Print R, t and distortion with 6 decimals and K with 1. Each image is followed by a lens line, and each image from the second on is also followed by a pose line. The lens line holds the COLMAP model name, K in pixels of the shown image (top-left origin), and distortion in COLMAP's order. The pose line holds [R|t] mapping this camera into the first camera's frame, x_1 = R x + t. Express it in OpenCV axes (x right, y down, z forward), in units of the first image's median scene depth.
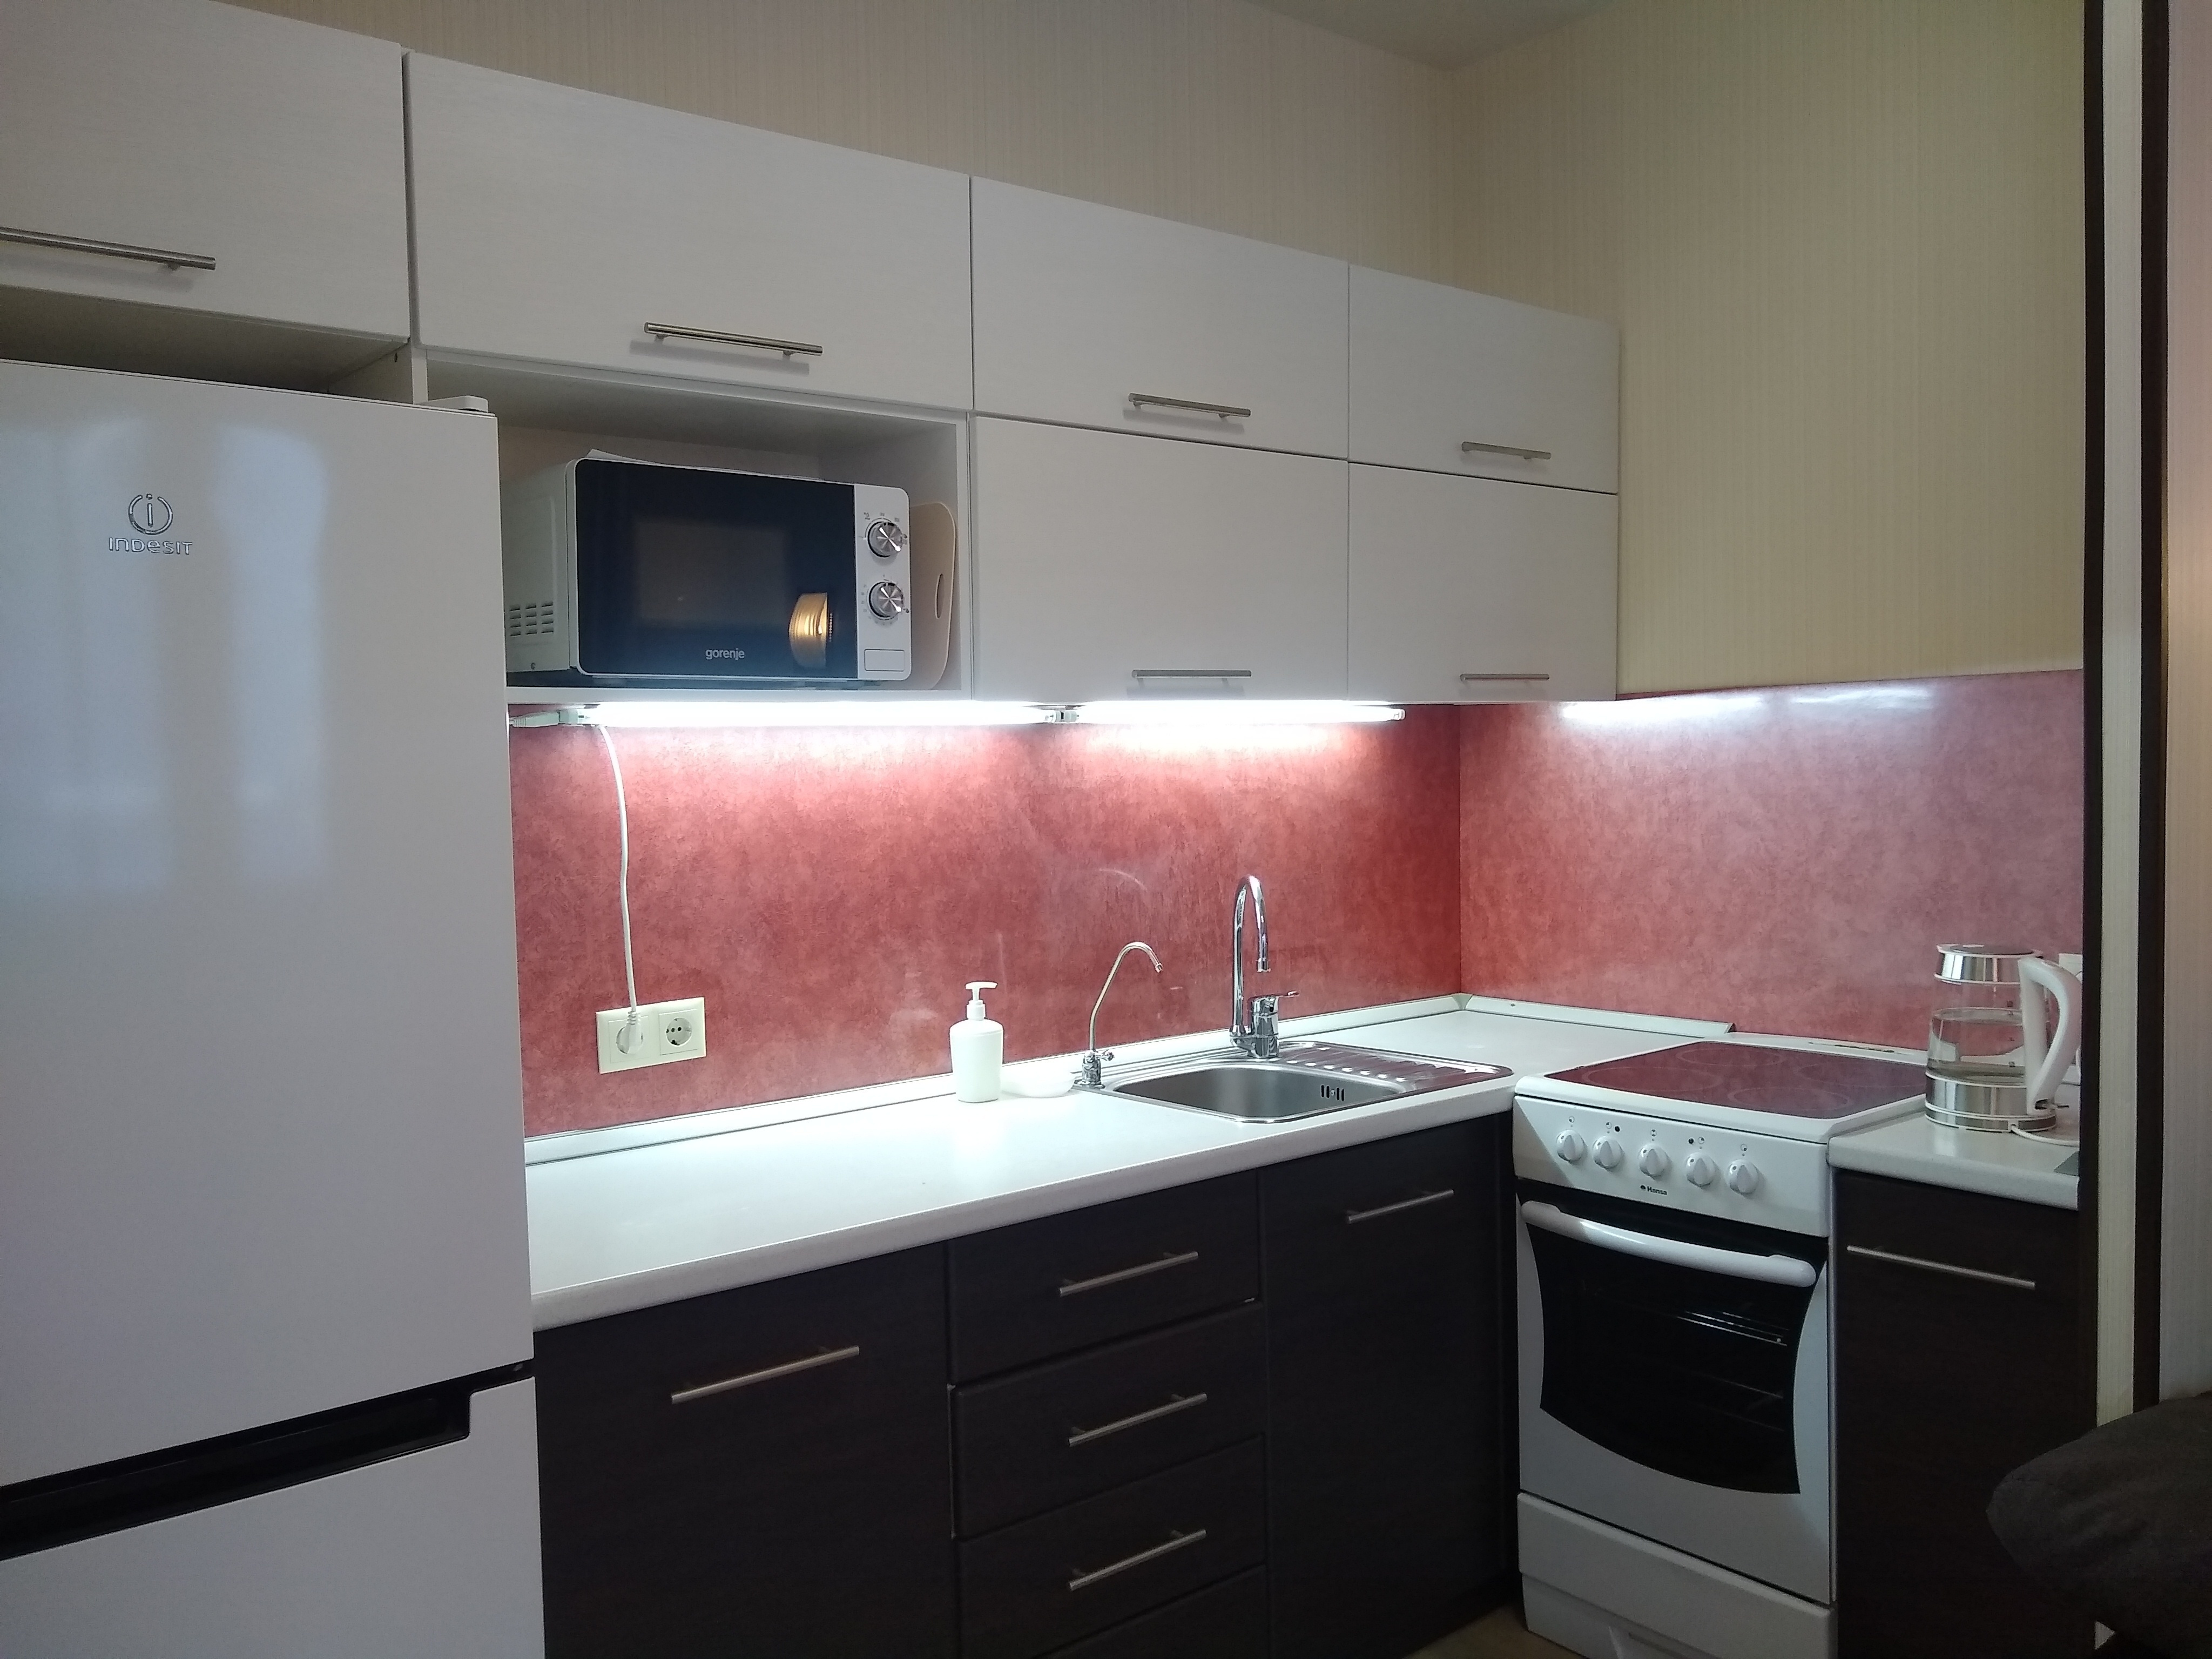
lens RADIAL K [[1741.7, 0, 1106.0], [0, 1741.7, 829.5], [0, 0, 1]] dist [-0.018611, 0.004034]
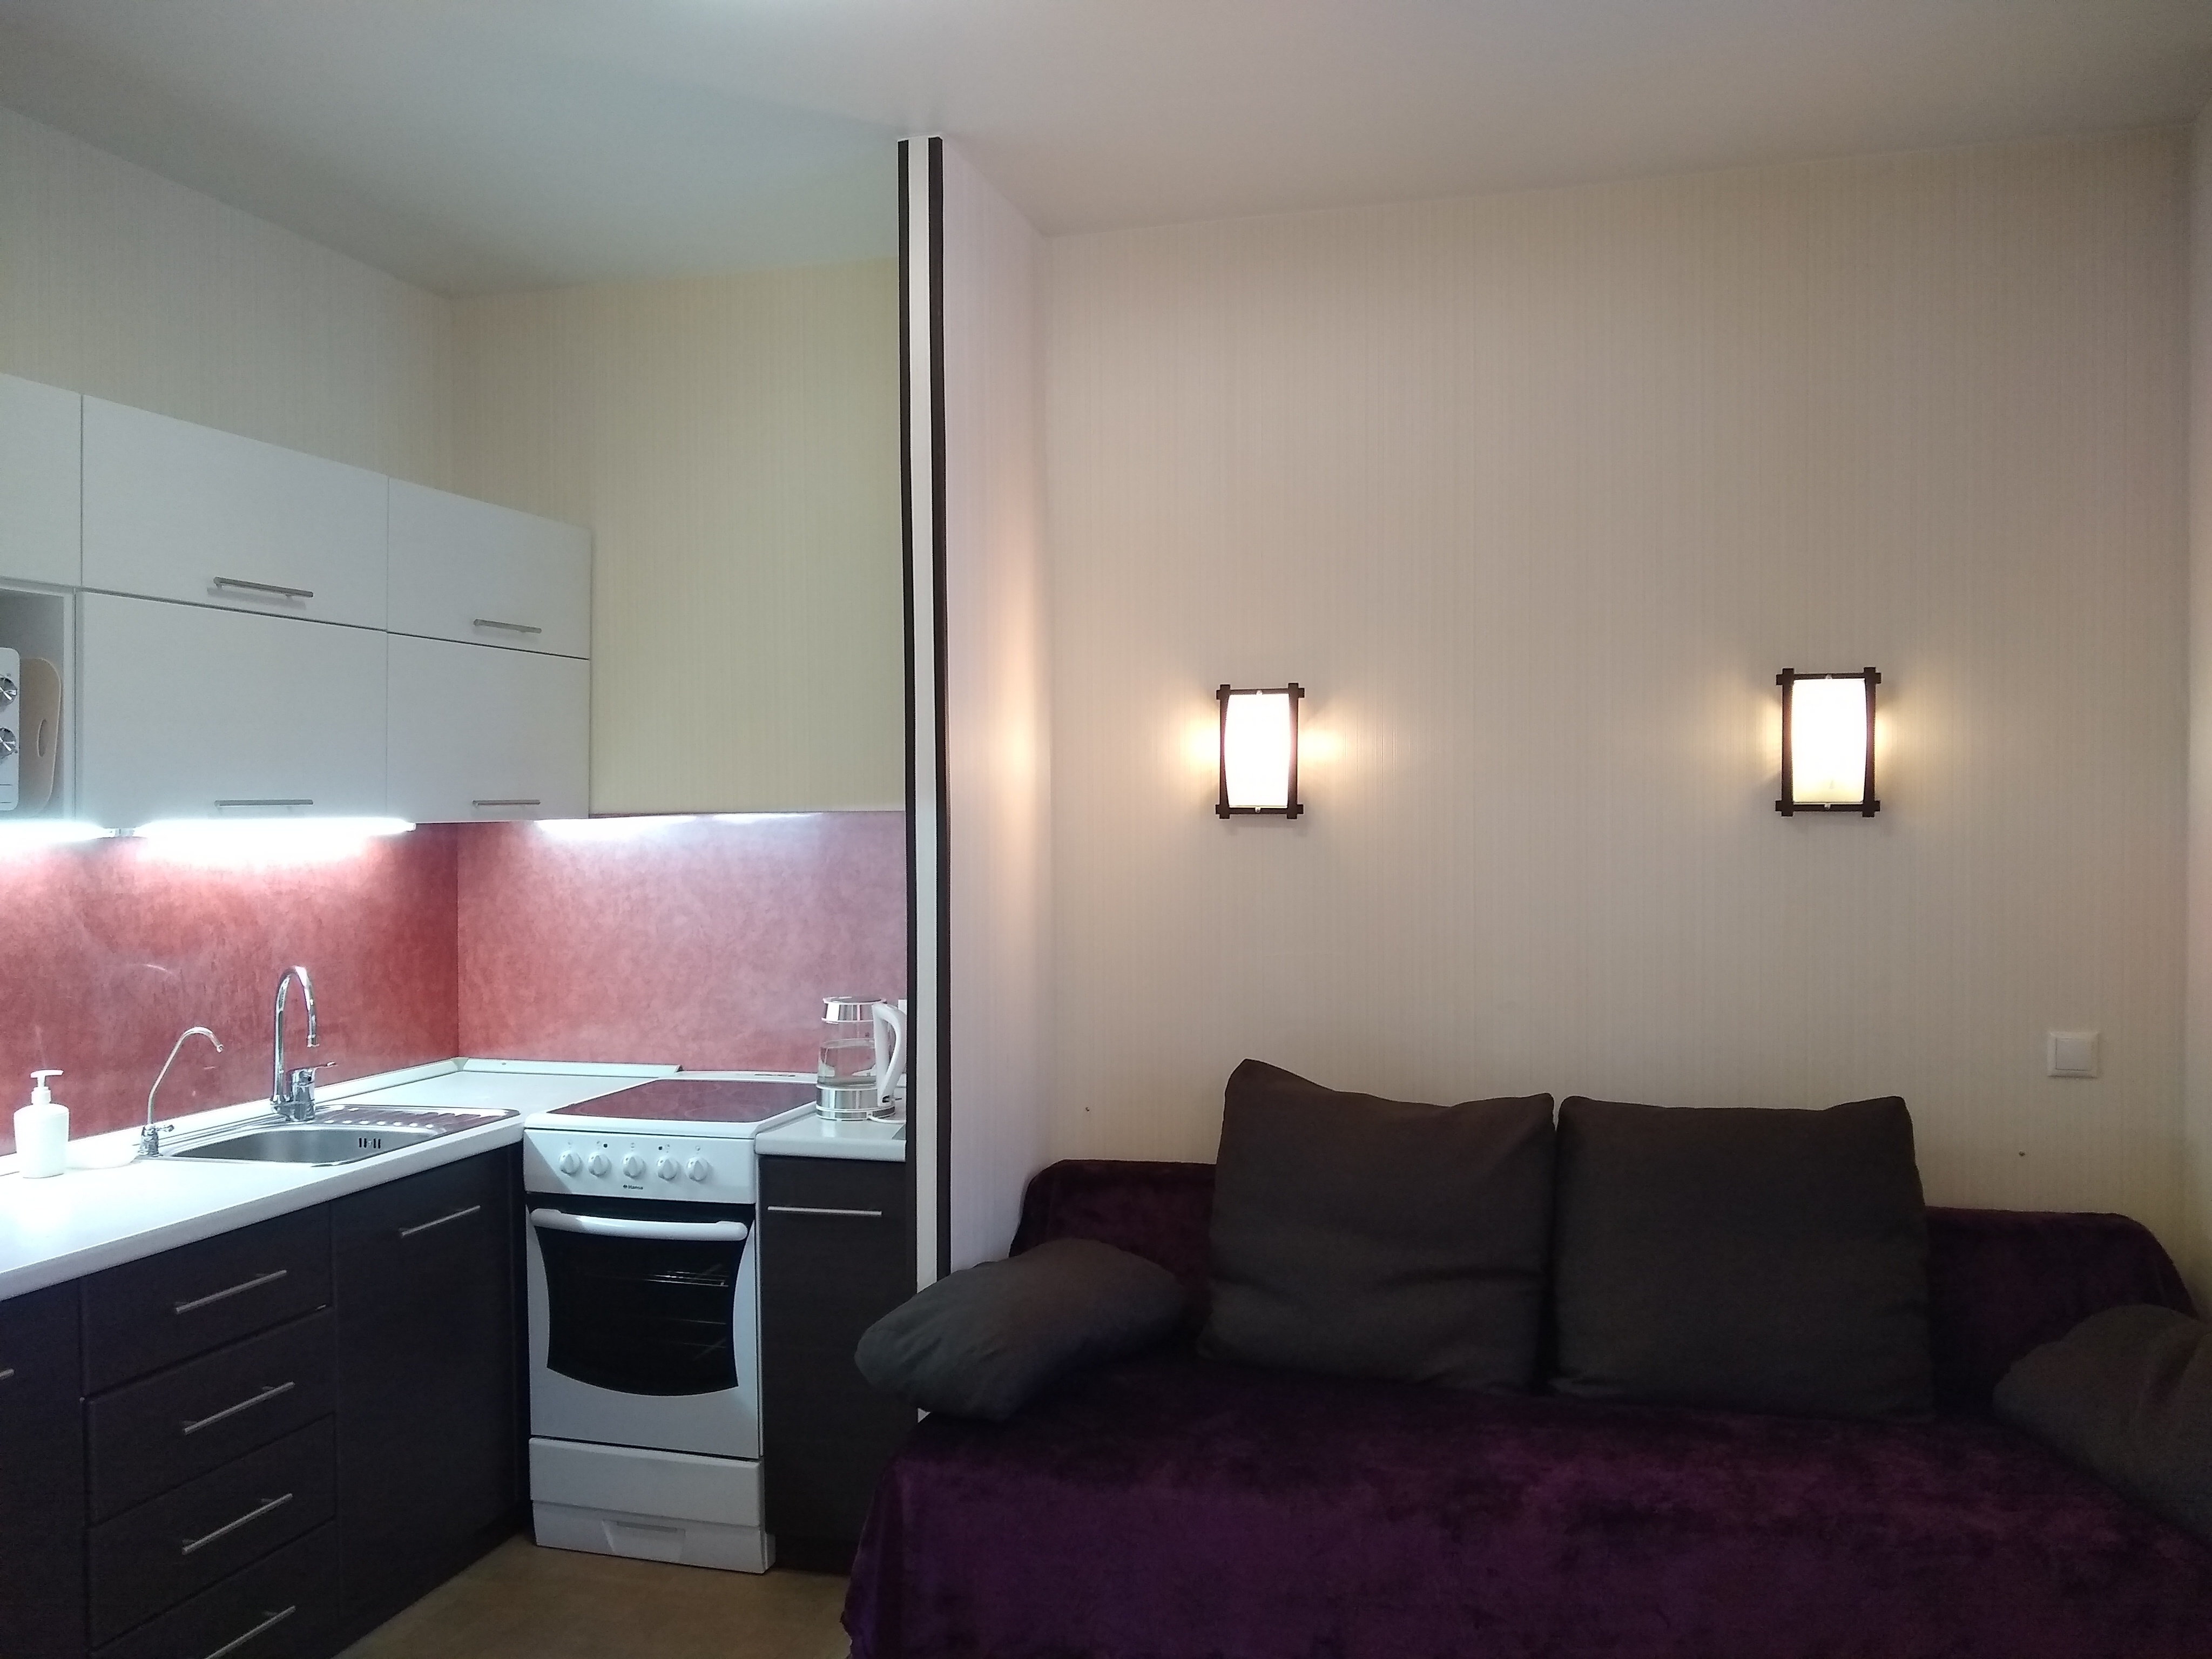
lens RADIAL K [[1706.1, 0, 1106.0], [0, 1706.1, 829.5], [0, 0, 1]] dist [0.007419, -0.030197]
pose [[0.819098, 0.010169, 0.573564, -0.138975], [0.013655, 0.999214, -0.037216, -0.017130], [-0.573491, 0.038316, 0.818315, -0.293005]]
